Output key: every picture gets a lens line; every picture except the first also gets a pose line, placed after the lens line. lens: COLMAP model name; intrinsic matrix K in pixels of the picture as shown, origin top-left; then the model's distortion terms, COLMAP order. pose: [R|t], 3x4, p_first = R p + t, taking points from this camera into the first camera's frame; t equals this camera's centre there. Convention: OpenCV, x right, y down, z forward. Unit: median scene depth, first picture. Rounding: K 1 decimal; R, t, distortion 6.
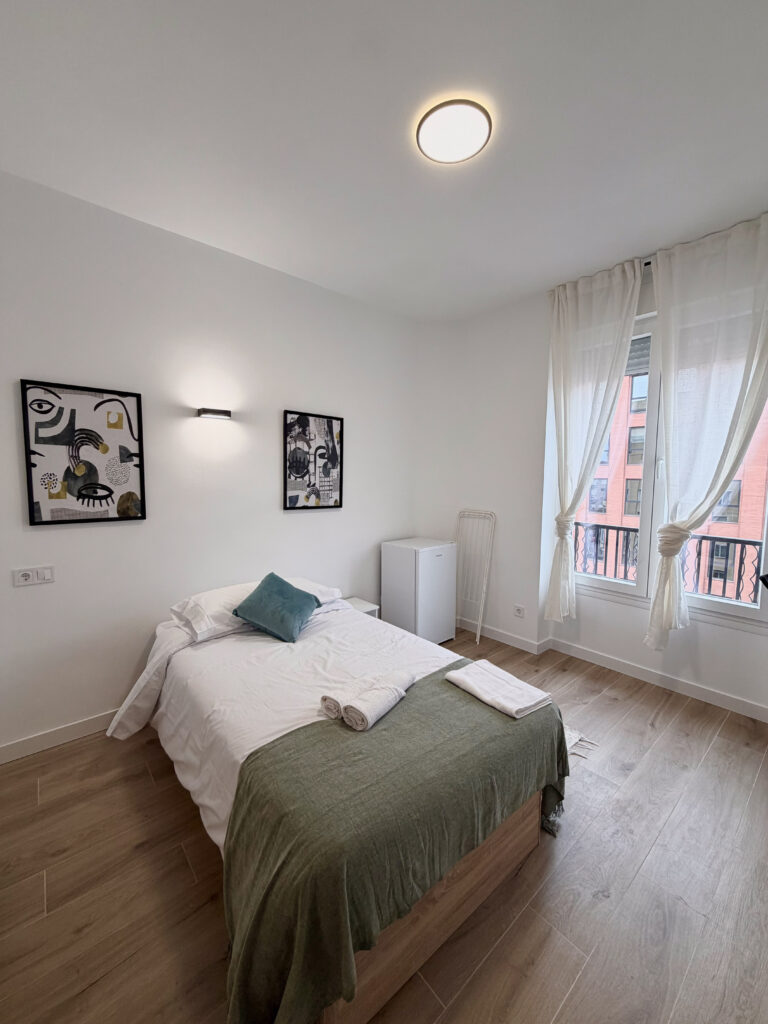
lens RADIAL K [[405.4, 0, 384.1], [0, 405.4, 509.6], [0, 0, 1]] dist [-0.002903, 0.000524]
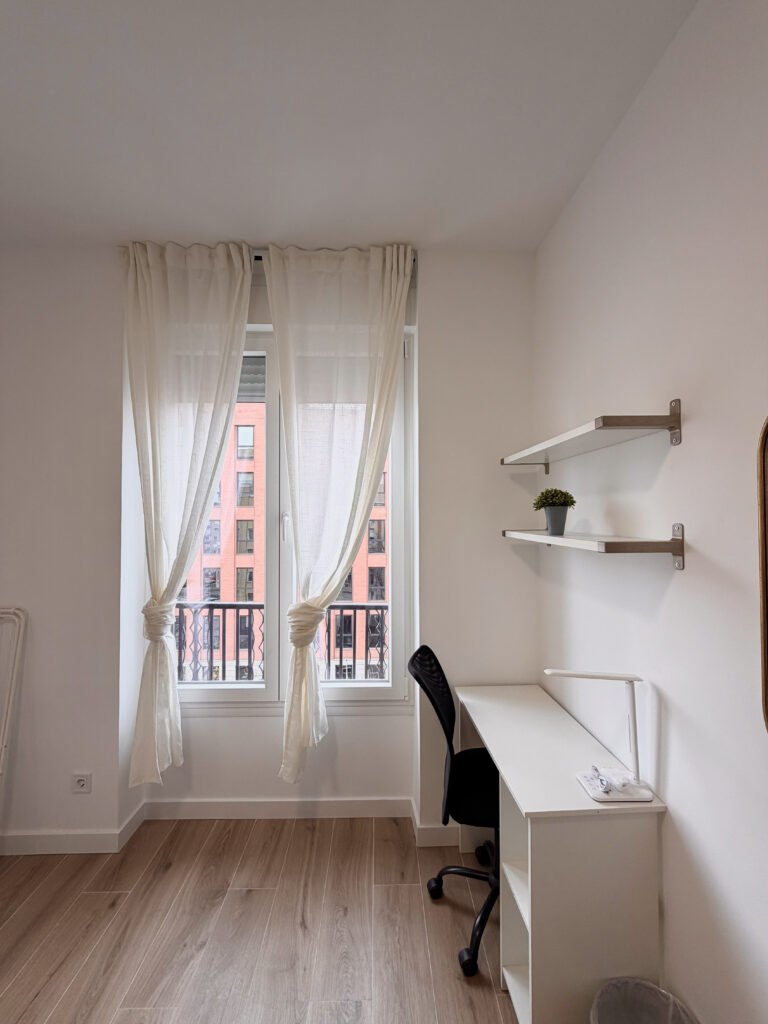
lens RADIAL K [[405.4, 0, 384.1], [0, 405.4, 509.6], [0, 0, 1]] dist [-0.002903, 0.000524]
pose [[0.631620, 0.004762, 0.775263, 0.196446], [0.071372, 0.995378, -0.064262, -0.069607], [-0.771985, 0.095922, 0.628361, 0.353488]]
